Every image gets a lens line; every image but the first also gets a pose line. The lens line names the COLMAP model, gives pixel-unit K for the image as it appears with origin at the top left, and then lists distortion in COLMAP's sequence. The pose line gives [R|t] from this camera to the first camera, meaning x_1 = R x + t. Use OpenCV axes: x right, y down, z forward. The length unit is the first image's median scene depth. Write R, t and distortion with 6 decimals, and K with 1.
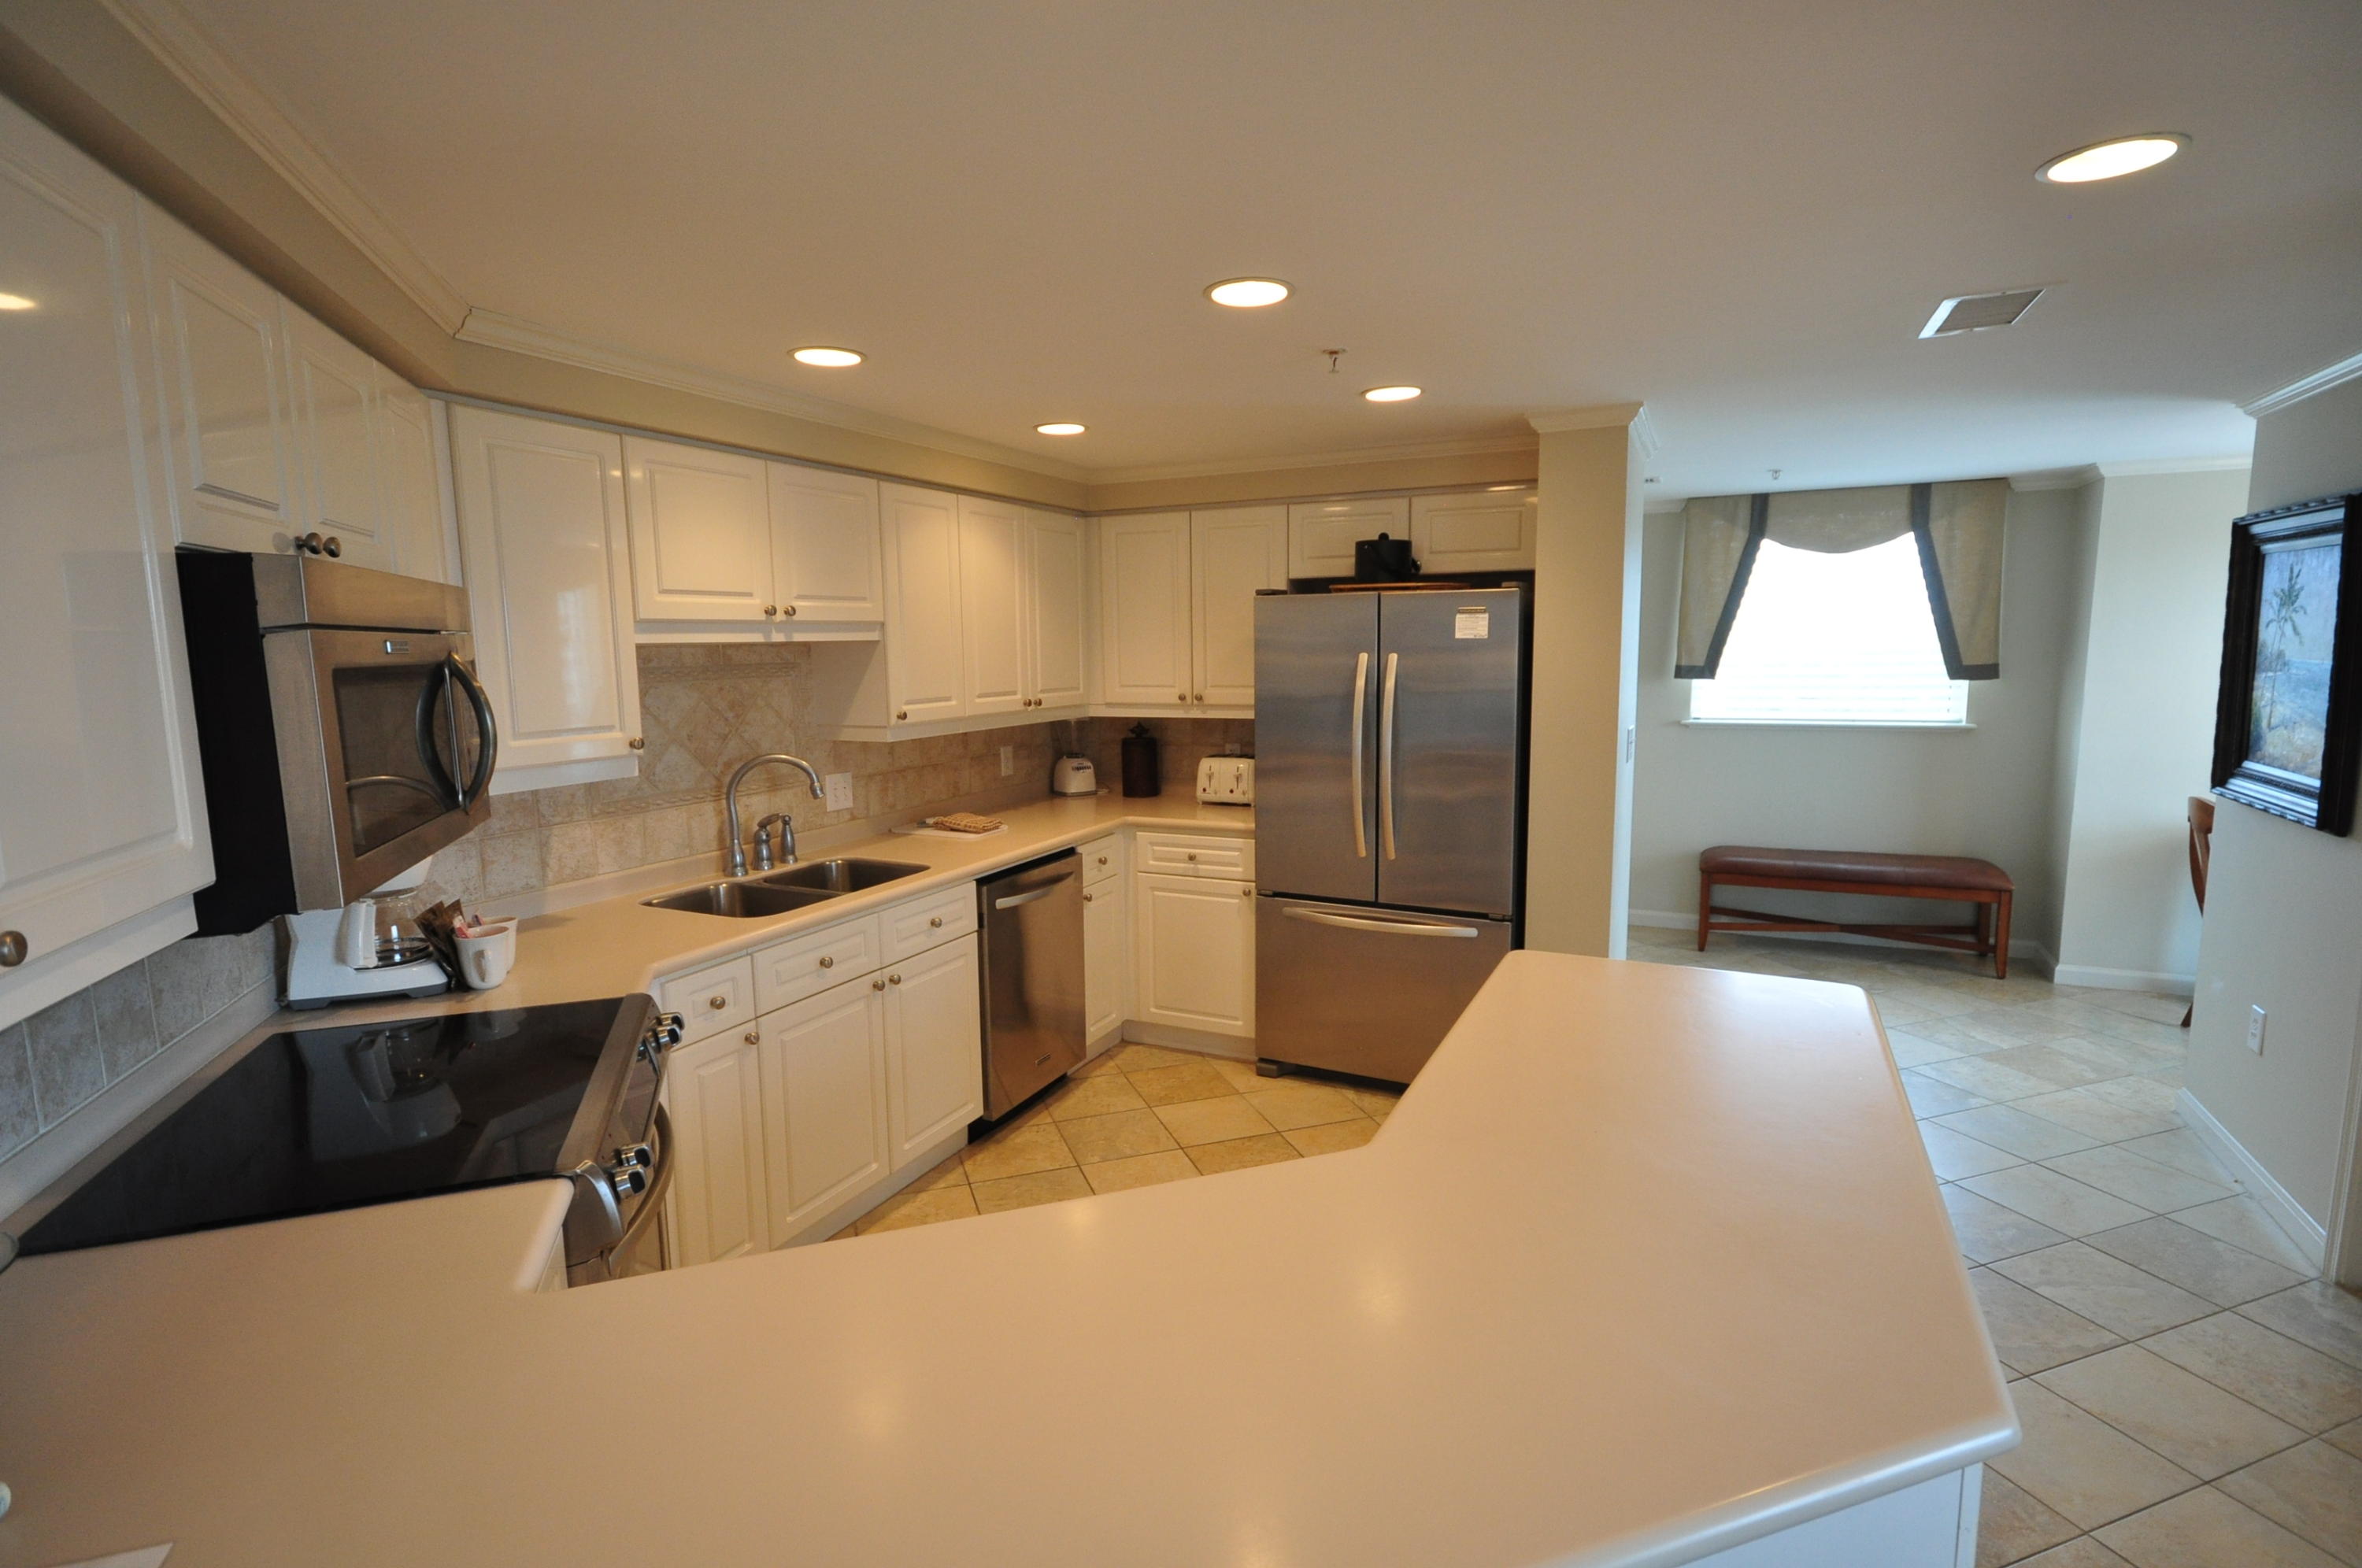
lens RADIAL K [[1136.1, 0, 1181.0], [0, 1136.1, 784.0], [0, 0, 1]] dist [0.011599, -0.000969]
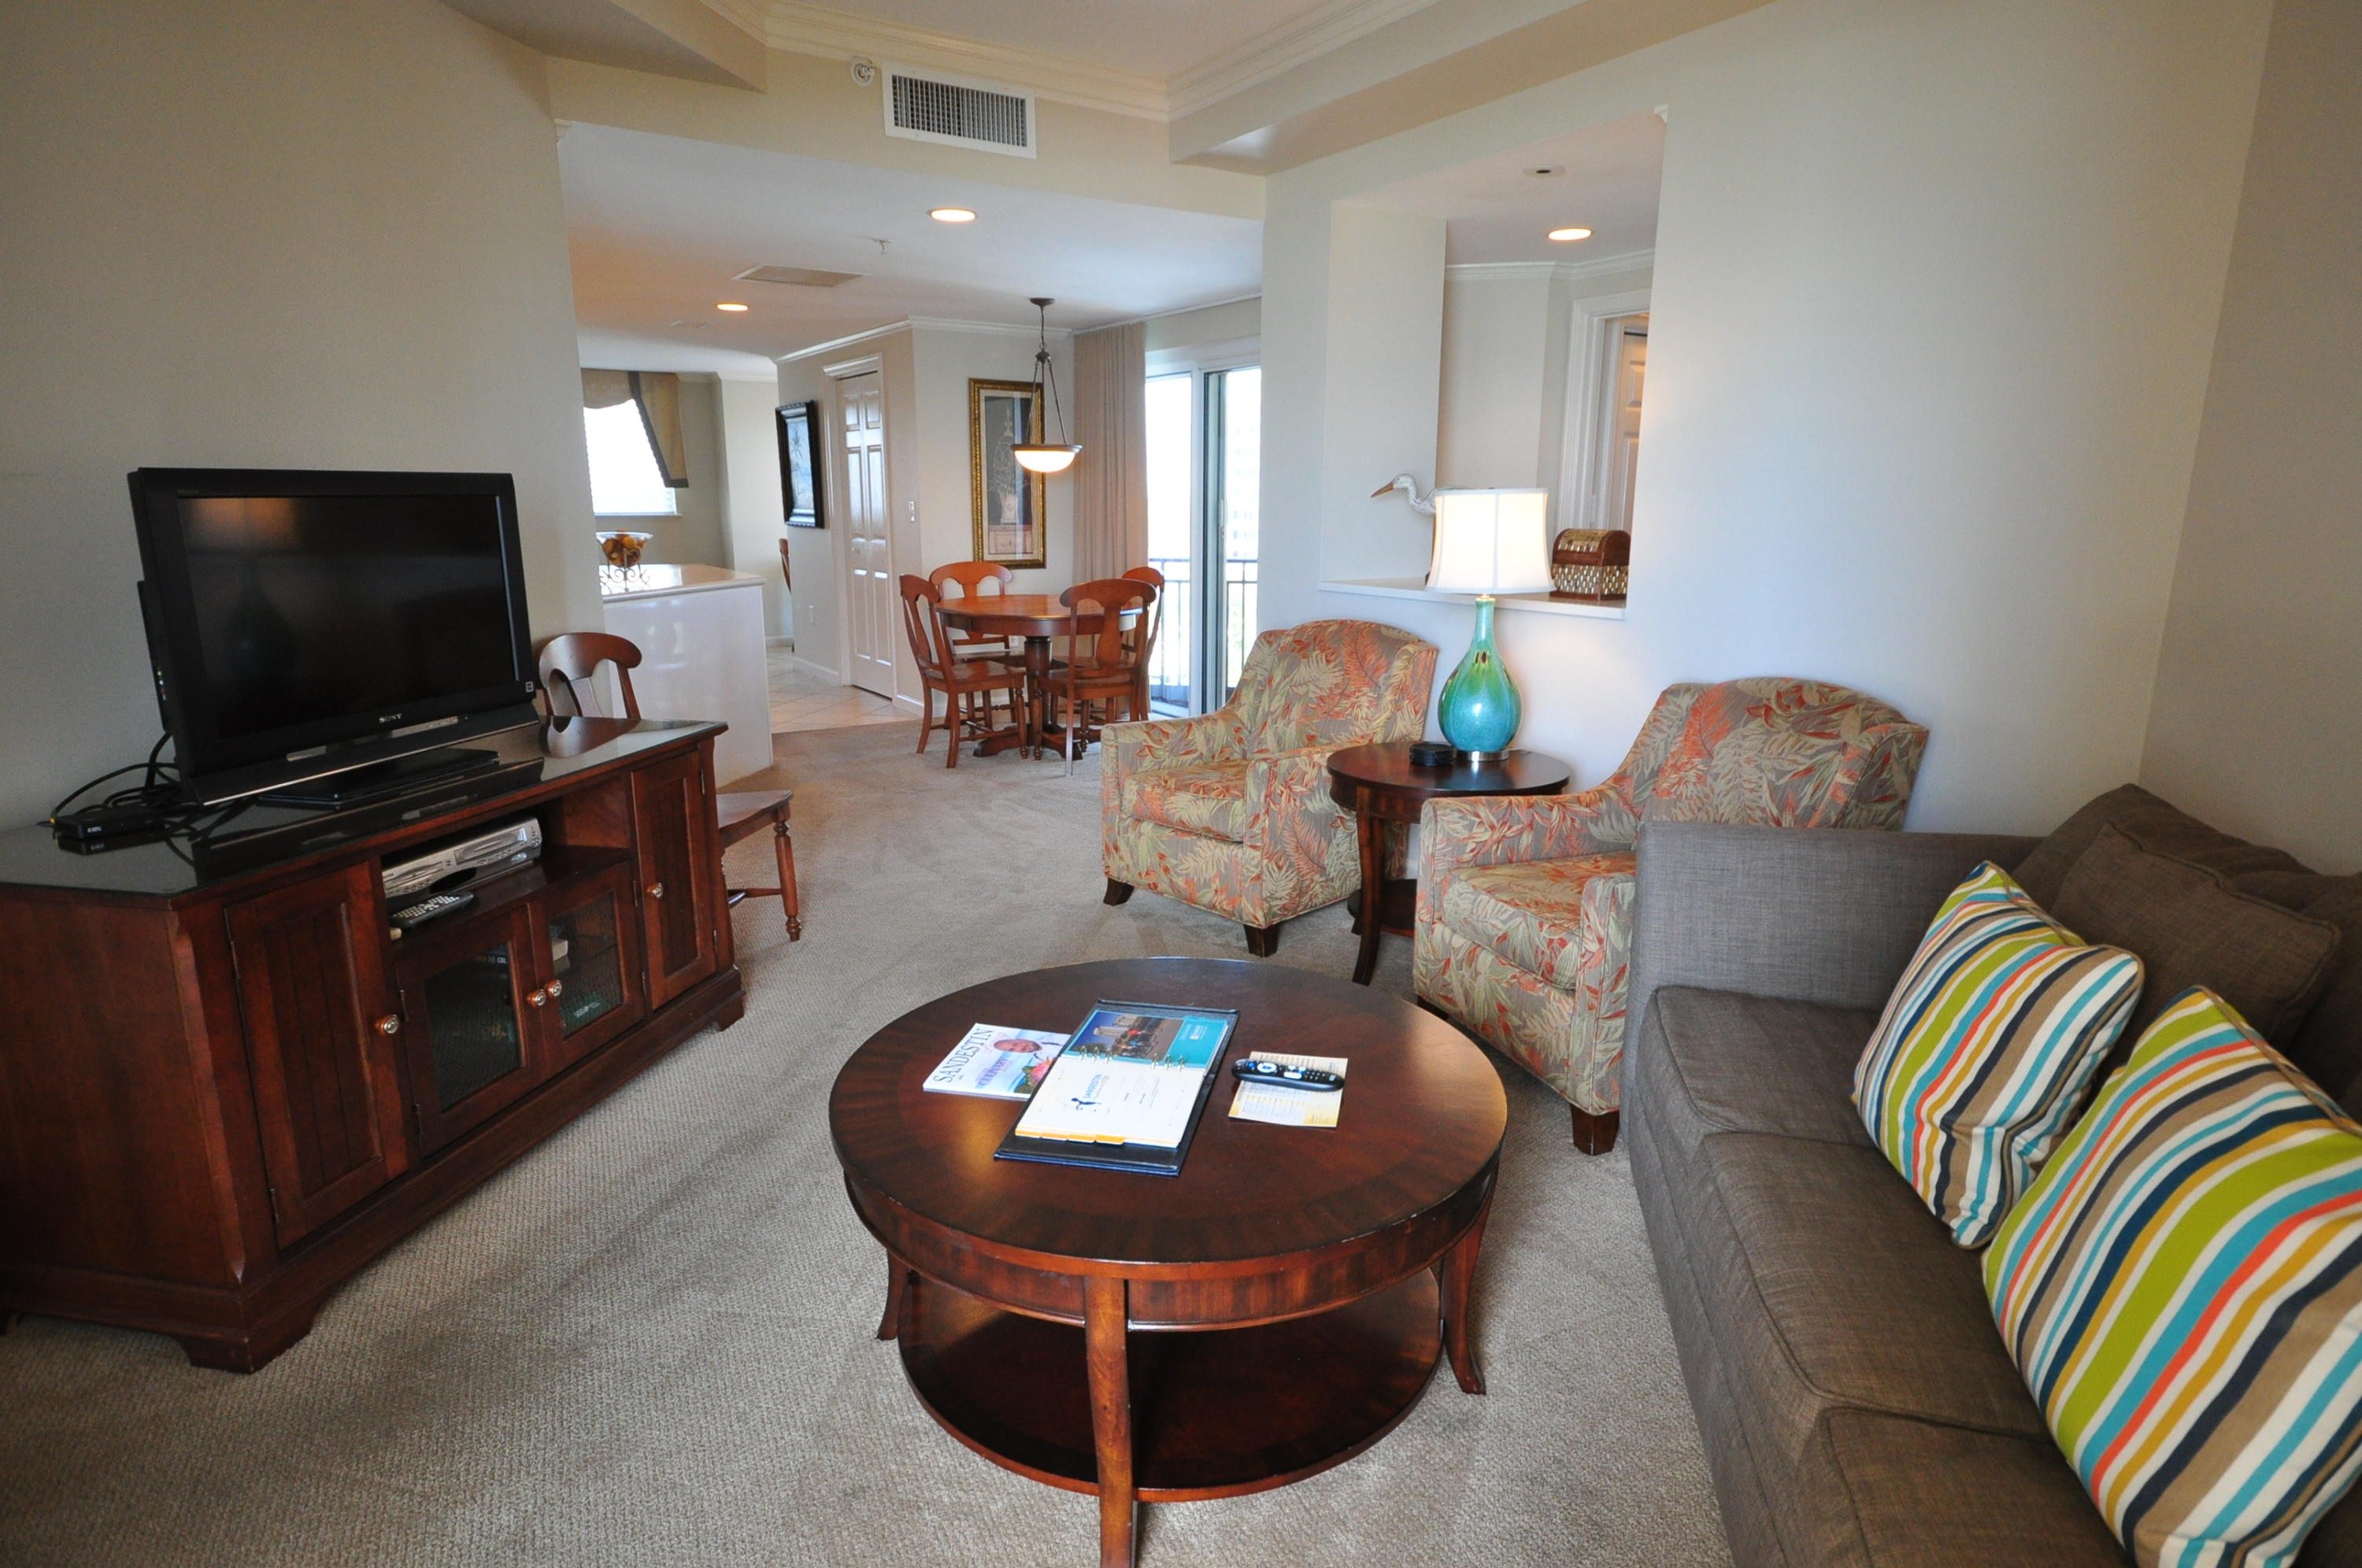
lens RADIAL K [[1344.0, 0, 1181.0], [0, 1344.0, 784.0], [0, 0, 1]] dist [0.048455, 0.000074]
pose [[0.532562, -0.155091, 0.832060, -1.056172], [0.096335, 0.987787, 0.122458, 0.266858], [-0.840891, 0.014940, 0.540999, -1.173840]]
